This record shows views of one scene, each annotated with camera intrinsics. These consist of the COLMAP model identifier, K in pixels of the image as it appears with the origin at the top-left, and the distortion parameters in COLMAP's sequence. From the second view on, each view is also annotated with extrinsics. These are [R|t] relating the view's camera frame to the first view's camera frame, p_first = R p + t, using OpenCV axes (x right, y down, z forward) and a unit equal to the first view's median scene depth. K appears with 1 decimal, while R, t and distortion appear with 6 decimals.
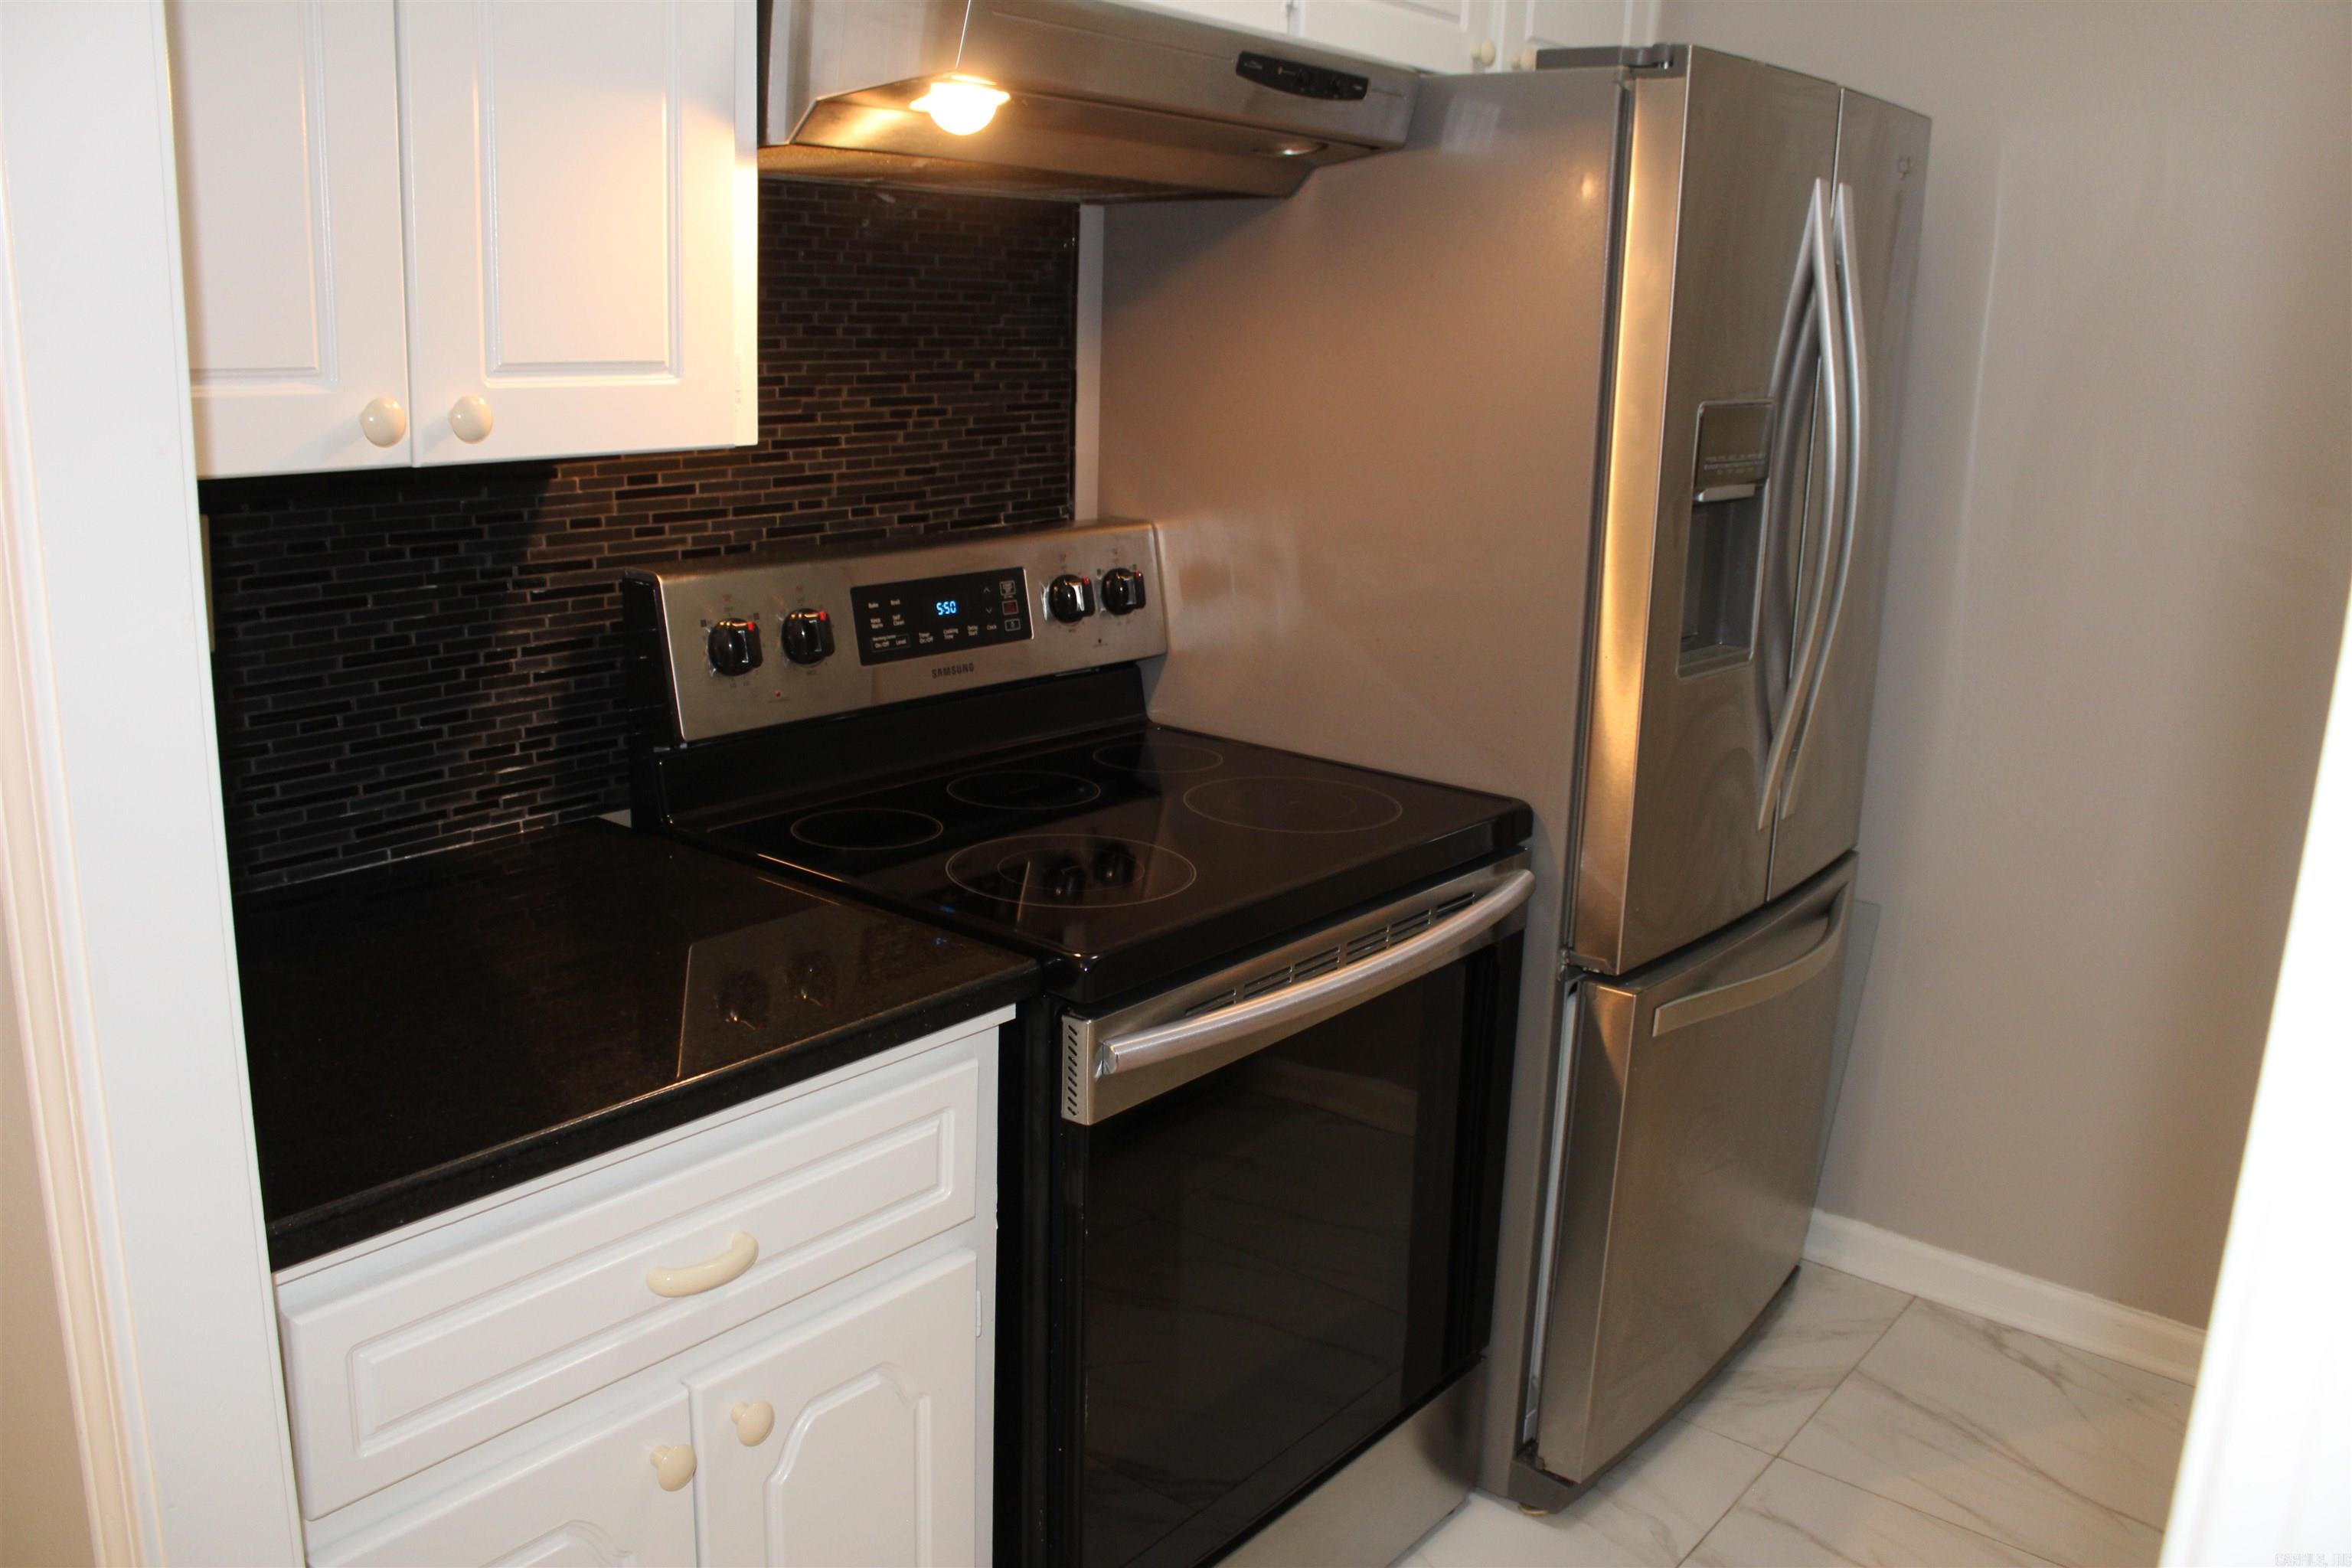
lens RADIAL K [[1951.3, 0, 1176.0], [0, 1951.3, 784.0], [0, 0, 1]] dist [-0.145947, 0.116783]
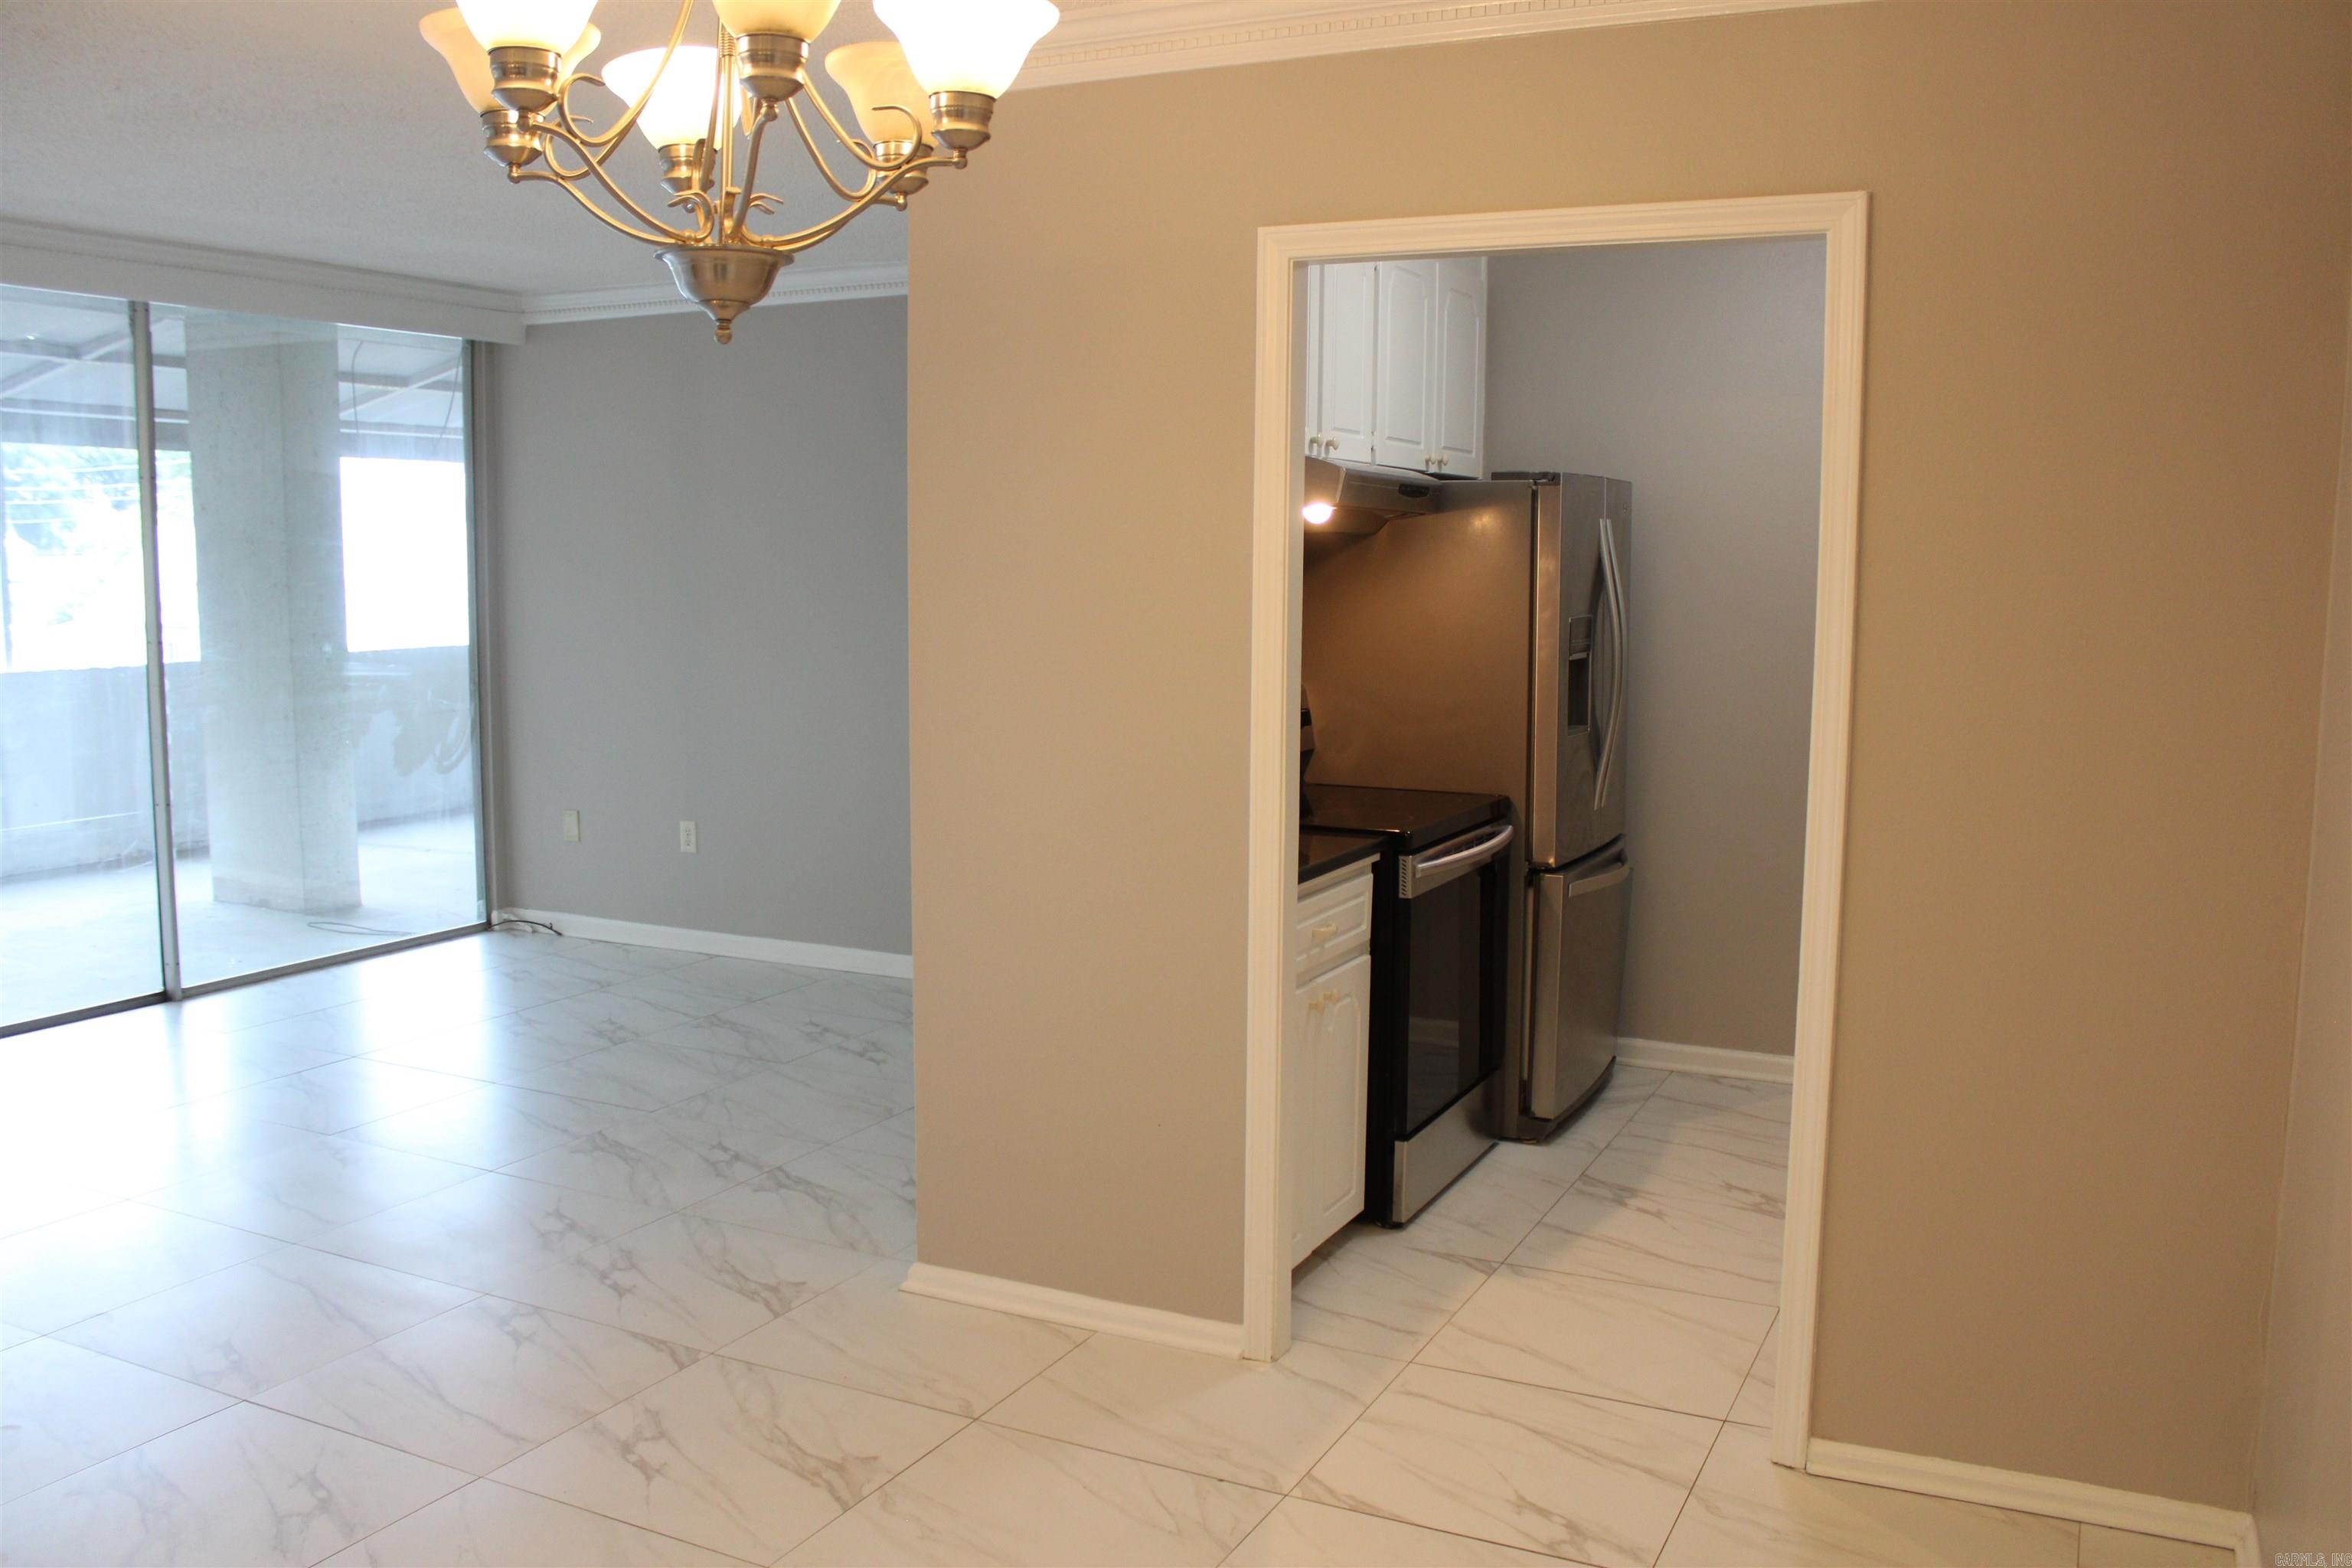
lens RADIAL K [[1954.7, 0, 1176.0], [0, 1954.7, 784.0], [0, 0, 1]] dist [-0.175979, 0.163447]
pose [[0.974567, -0.057411, 0.216616, -0.664904], [0.084282, 0.989558, -0.116921, 0.221626], [-0.207642, 0.132204, 0.969230, -1.081769]]
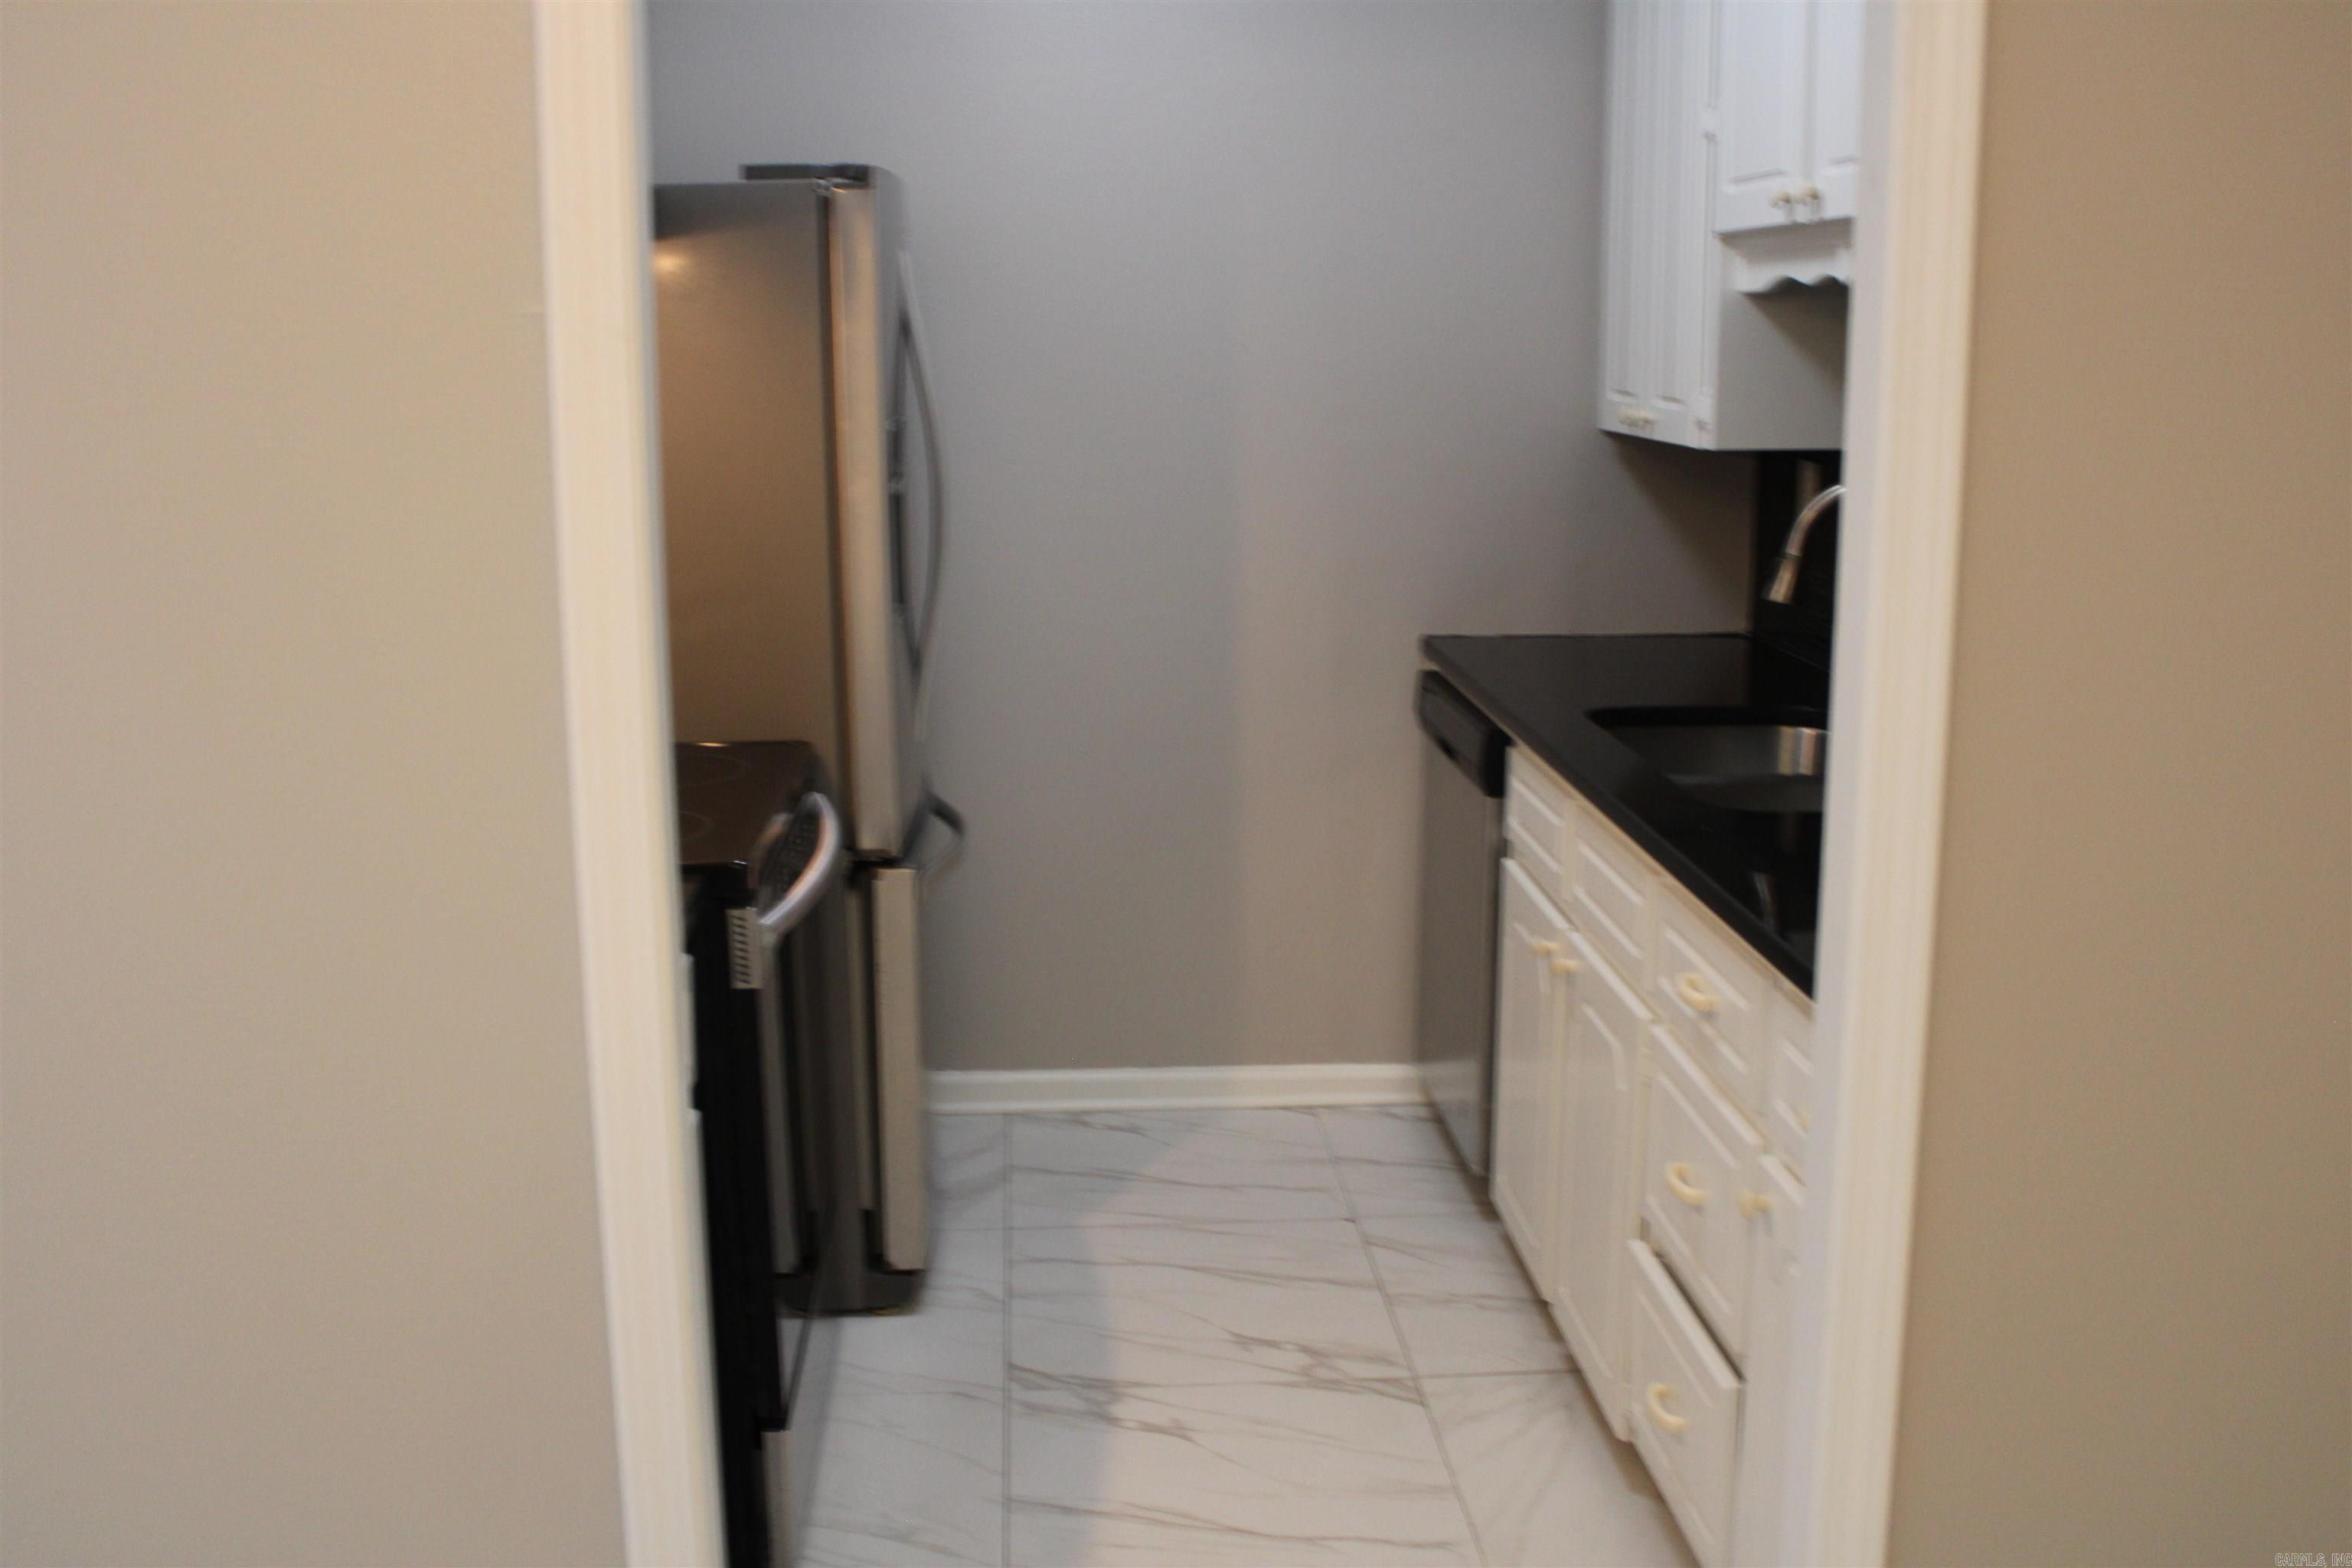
lens RADIAL K [[2247.8, 0, 1226.1], [0, 2247.8, 792.0], [0, 0, 1]] dist [-0.162397, 0.000206]
pose [[0.719823, -0.179361, 0.670585, -0.600281], [0.196777, 0.979138, 0.050664, 0.021448], [-0.665683, 0.095487, 0.740100, -0.268124]]
